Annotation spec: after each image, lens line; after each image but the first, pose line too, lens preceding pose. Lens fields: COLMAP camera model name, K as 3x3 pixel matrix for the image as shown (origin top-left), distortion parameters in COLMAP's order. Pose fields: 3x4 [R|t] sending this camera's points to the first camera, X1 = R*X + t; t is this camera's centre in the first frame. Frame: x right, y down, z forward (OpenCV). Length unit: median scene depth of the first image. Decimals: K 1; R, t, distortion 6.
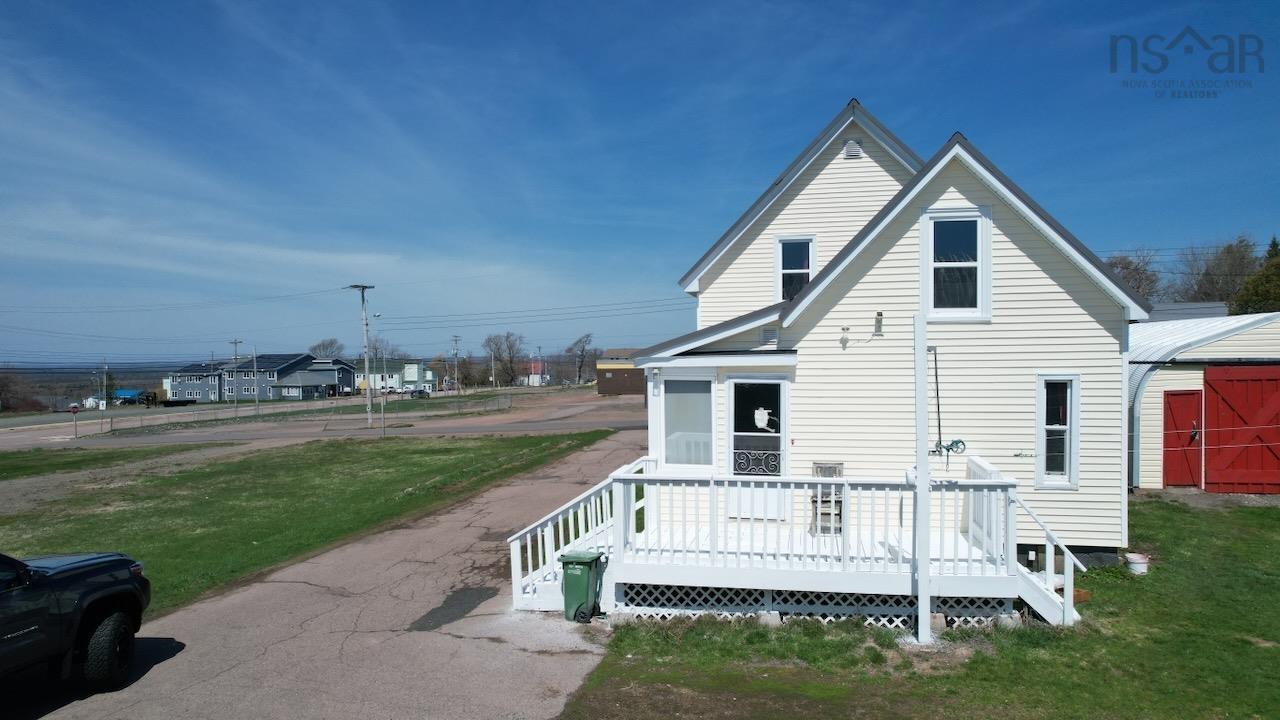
lens RADIAL K [[816.6, 0, 639.9], [0, 816.6, 366.7], [0, 0, 1]] dist [-0.081195, 0.080428]
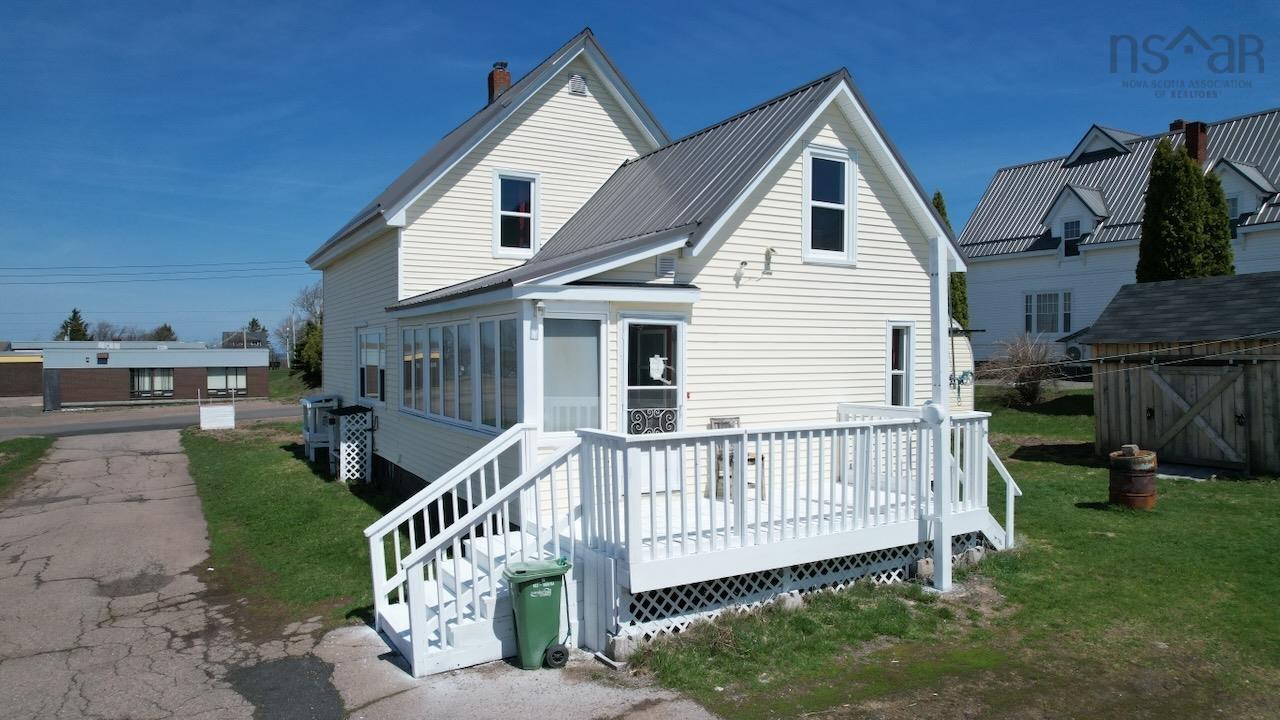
lens RADIAL K [[818.4, 0, 644.6], [0, 818.4, 364.8], [0, 0, 1]] dist [-0.082626, 0.074050]
pose [[0.746502, -0.003035, 0.665376, -0.418477], [0.005152, 0.999986, -0.001218, 0.064007], [-0.665363, 0.004337, 0.746507, 0.418257]]
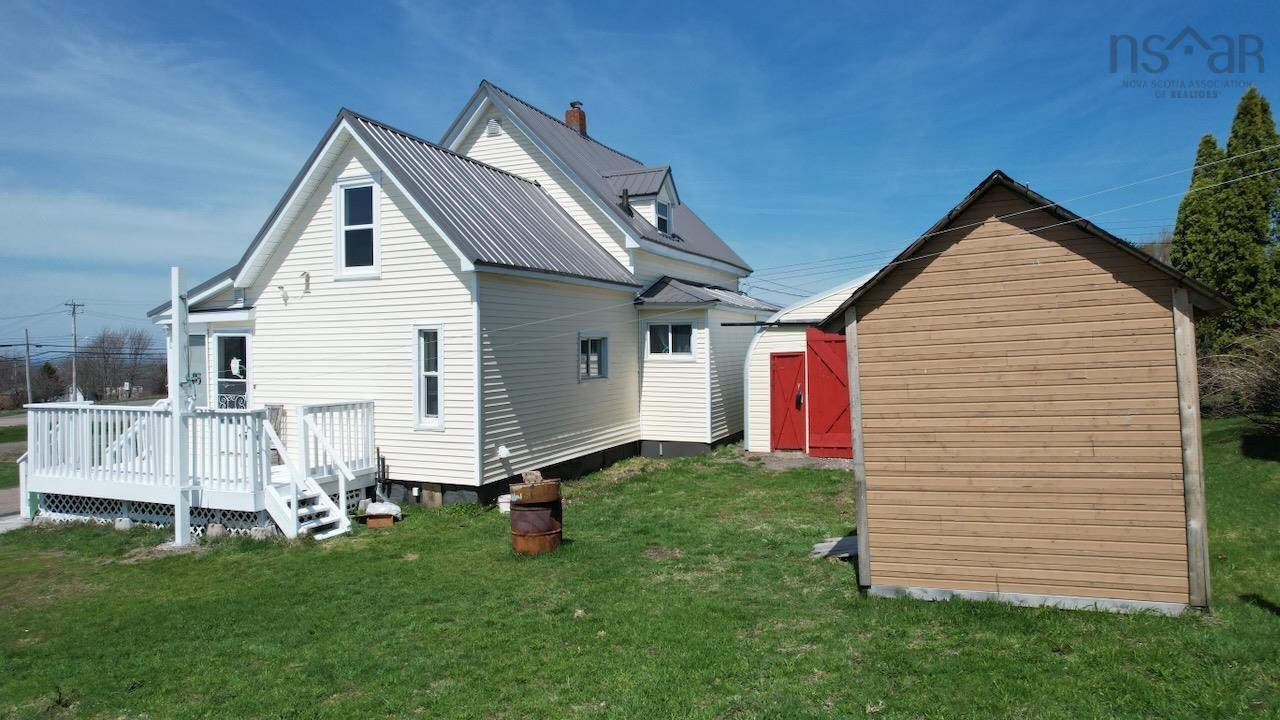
lens RADIAL K [[816.6, 0, 639.9], [0, 816.6, 366.7], [0, 0, 1]] dist [-0.081195, 0.080428]
pose [[0.981901, 0.003458, -0.189364, 0.976040], [-0.001880, 0.999962, 0.008507, 0.055106], [0.189387, -0.007997, 0.981870, -0.020303]]
